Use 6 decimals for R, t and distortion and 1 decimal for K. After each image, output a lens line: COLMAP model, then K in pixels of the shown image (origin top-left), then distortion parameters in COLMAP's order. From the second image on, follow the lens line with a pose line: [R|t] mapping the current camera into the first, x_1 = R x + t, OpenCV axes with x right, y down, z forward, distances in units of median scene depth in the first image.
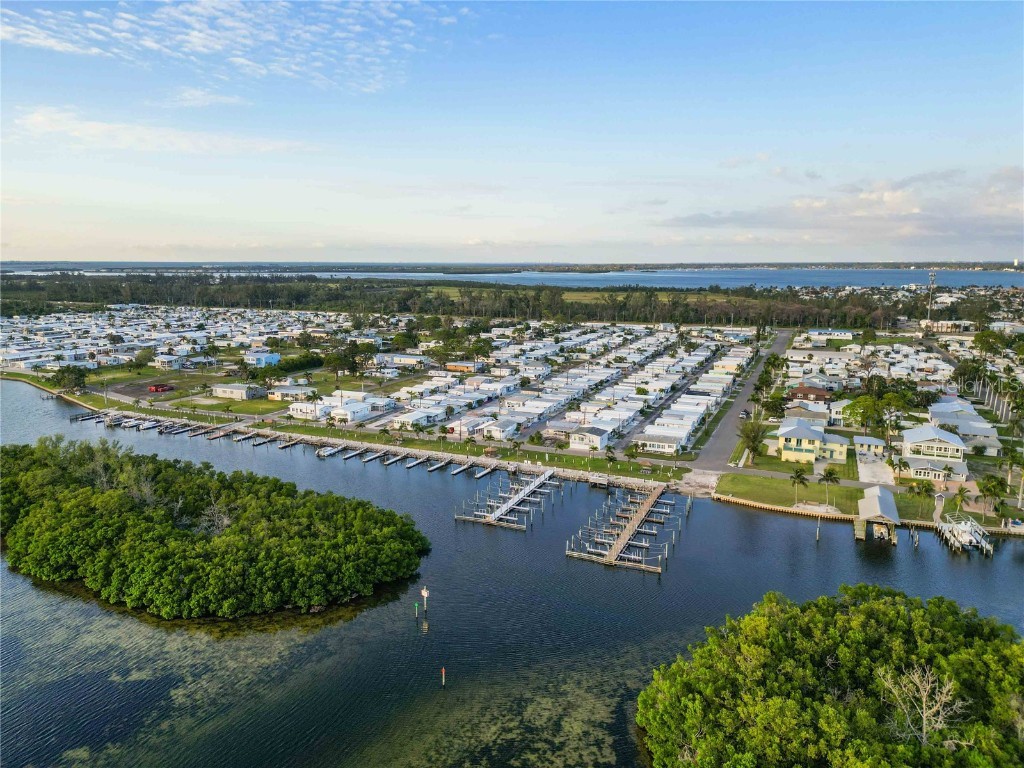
lens RADIAL K [[716.6, 0, 511.2], [0, 716.6, 377.7], [0, 0, 1]] dist [0.069614, -0.071047]
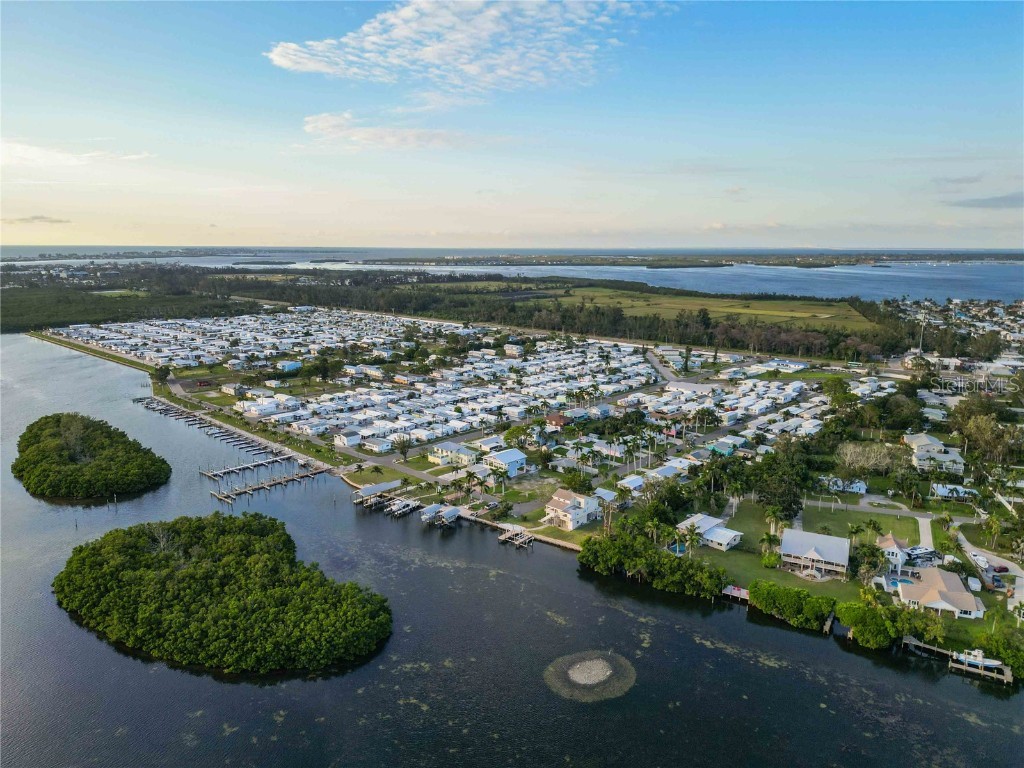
lens RADIAL K [[716.6, 0, 511.2], [0, 716.6, 377.7], [0, 0, 1]] dist [0.069614, -0.071047]
pose [[0.941496, 0.063912, -0.330909, 0.347318], [-0.056957, 0.997905, 0.030681, -0.043773], [0.332177, -0.010038, 0.943164, -0.149090]]
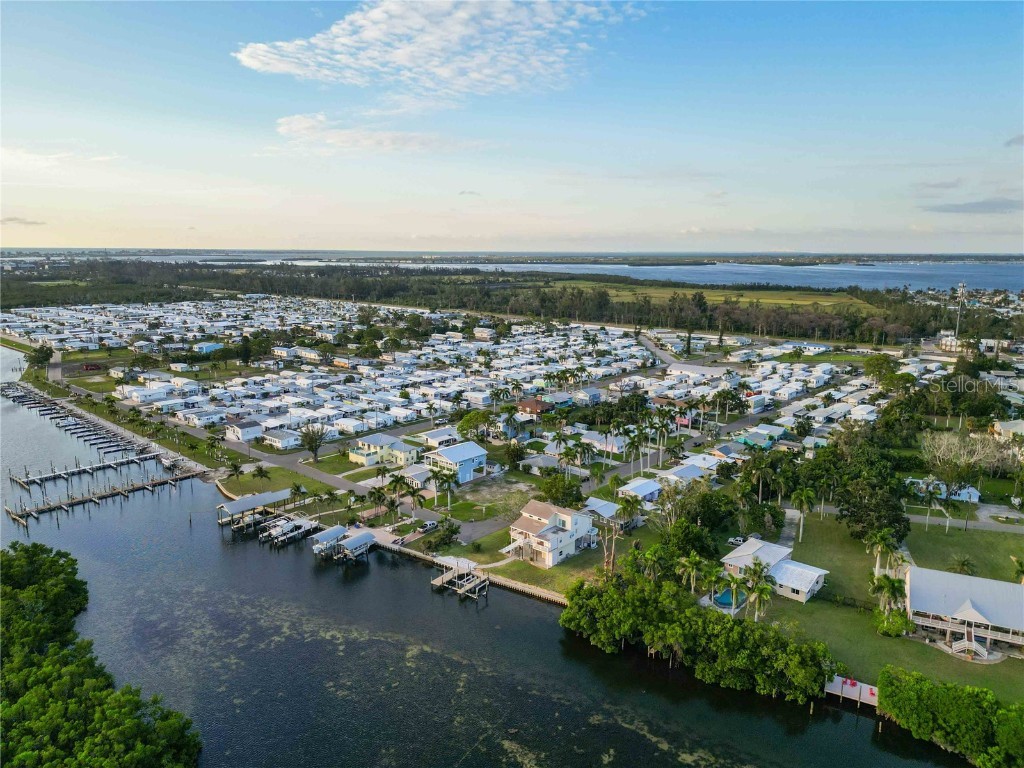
lens RADIAL K [[716.6, 0, 511.2], [0, 716.6, 377.7], [0, 0, 1]] dist [0.069614, -0.071047]
pose [[0.950071, 0.059447, -0.306319, 0.311750], [-0.054957, 0.998217, 0.023271, -0.019590], [0.307156, -0.005275, 0.951645, -0.004286]]
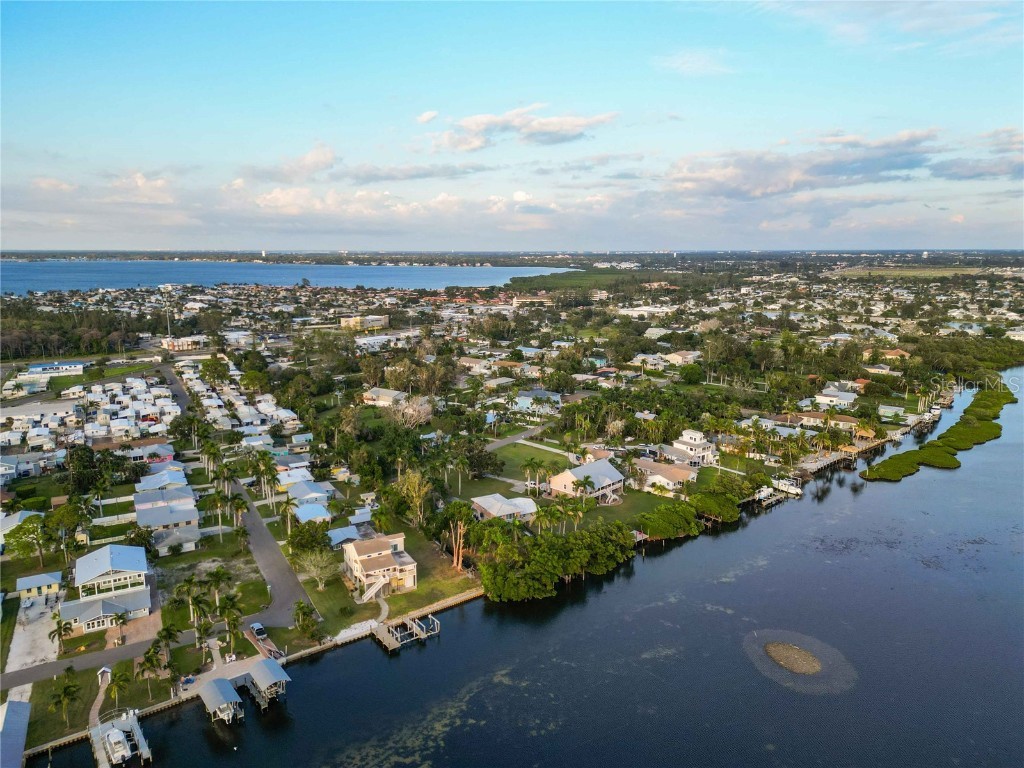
lens RADIAL K [[716.6, 0, 511.2], [0, 716.6, 377.7], [0, 0, 1]] dist [0.069614, -0.071047]
pose [[0.605660, -0.143897, 0.782604, 0.076352], [0.130046, 0.988189, 0.081055, -0.042249], [-0.785025, 0.052682, 0.617220, 0.040534]]
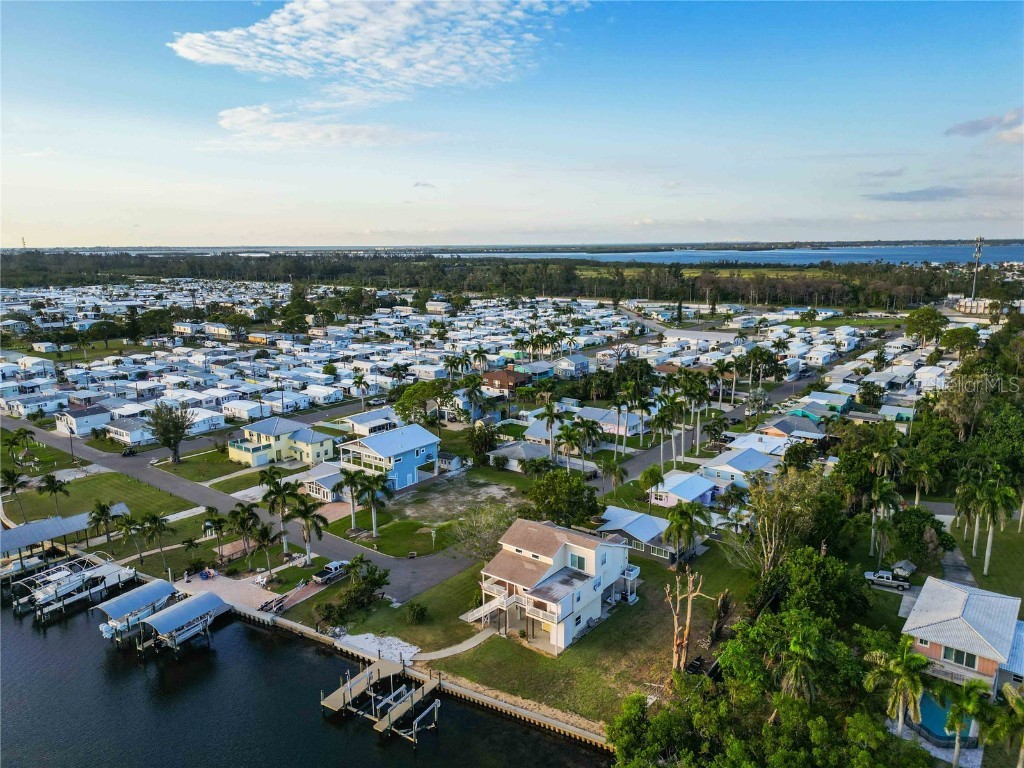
lens RADIAL K [[716.6, 0, 511.2], [0, 716.6, 377.7], [0, 0, 1]] dist [0.069614, -0.071047]
pose [[0.967244, 0.037803, -0.251018, 0.274239], [-0.031570, 0.999086, 0.028812, -0.001459], [0.251878, -0.019943, 0.967553, 0.110235]]
